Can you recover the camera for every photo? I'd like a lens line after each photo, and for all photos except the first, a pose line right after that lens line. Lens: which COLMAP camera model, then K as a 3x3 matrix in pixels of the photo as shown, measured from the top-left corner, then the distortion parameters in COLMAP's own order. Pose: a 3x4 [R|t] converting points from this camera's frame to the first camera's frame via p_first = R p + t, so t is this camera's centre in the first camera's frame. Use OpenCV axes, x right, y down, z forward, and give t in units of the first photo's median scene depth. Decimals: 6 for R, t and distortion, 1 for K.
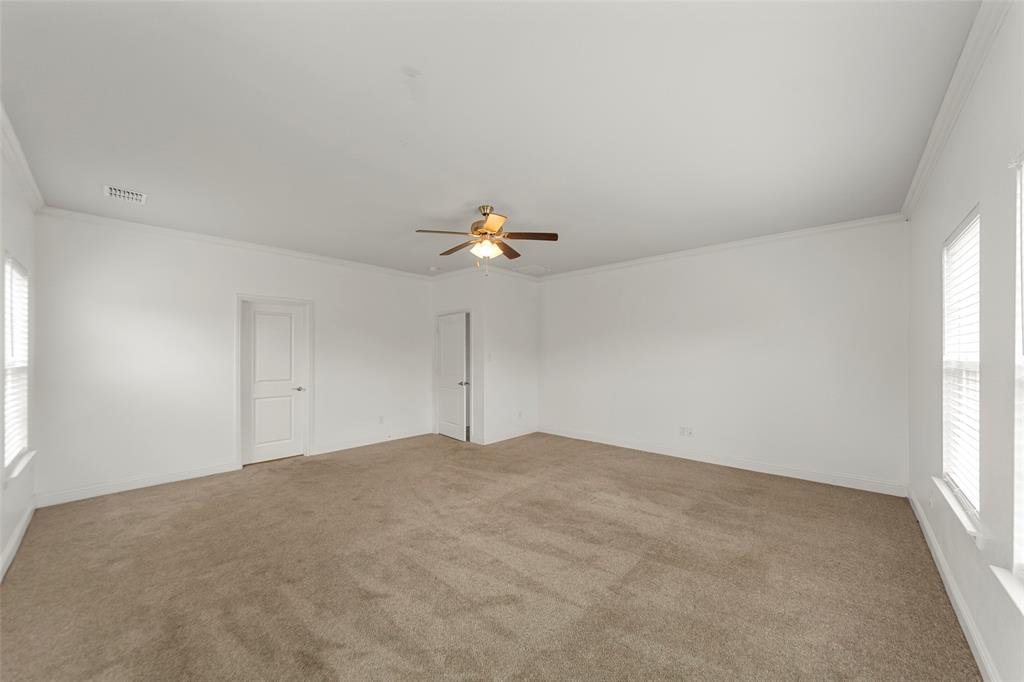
lens RADIAL K [[369.7, 0, 518.8], [0, 369.7, 355.5], [0, 0, 1]] dist [-0.001308, -0.000068]
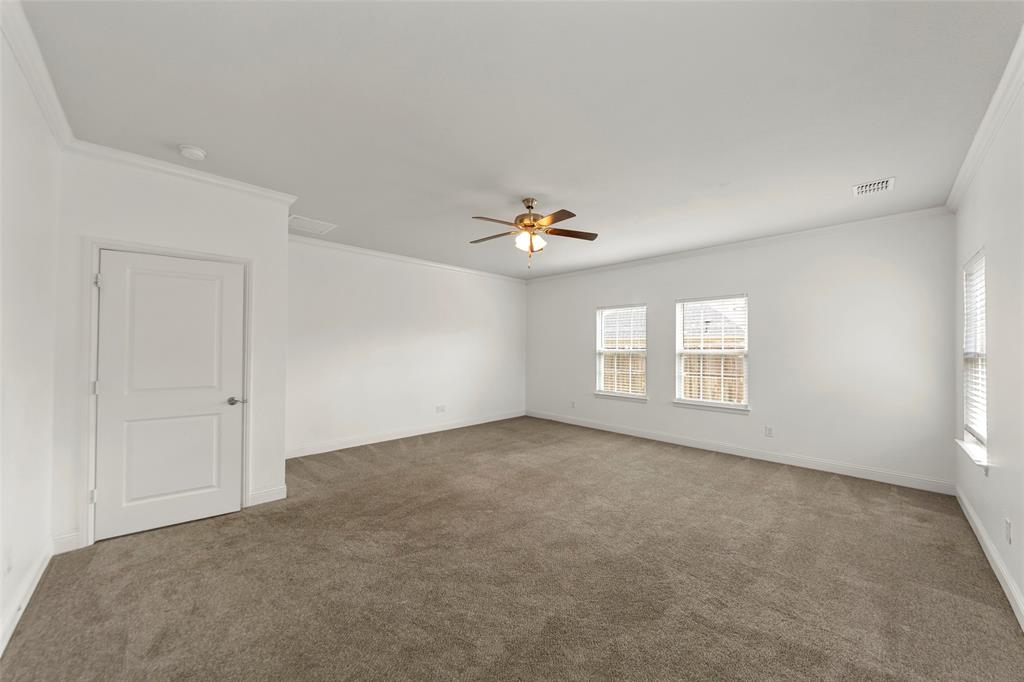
lens RADIAL K [[358.6, 0, 512.2], [0, 358.6, 347.9], [0, 0, 1]] dist [-0.000393, -0.000071]
pose [[0.054032, 0.004139, 0.998531, -0.818200], [-0.002720, 0.999988, -0.003997, 0.002134], [-0.998535, -0.002500, 0.054043, 0.755550]]
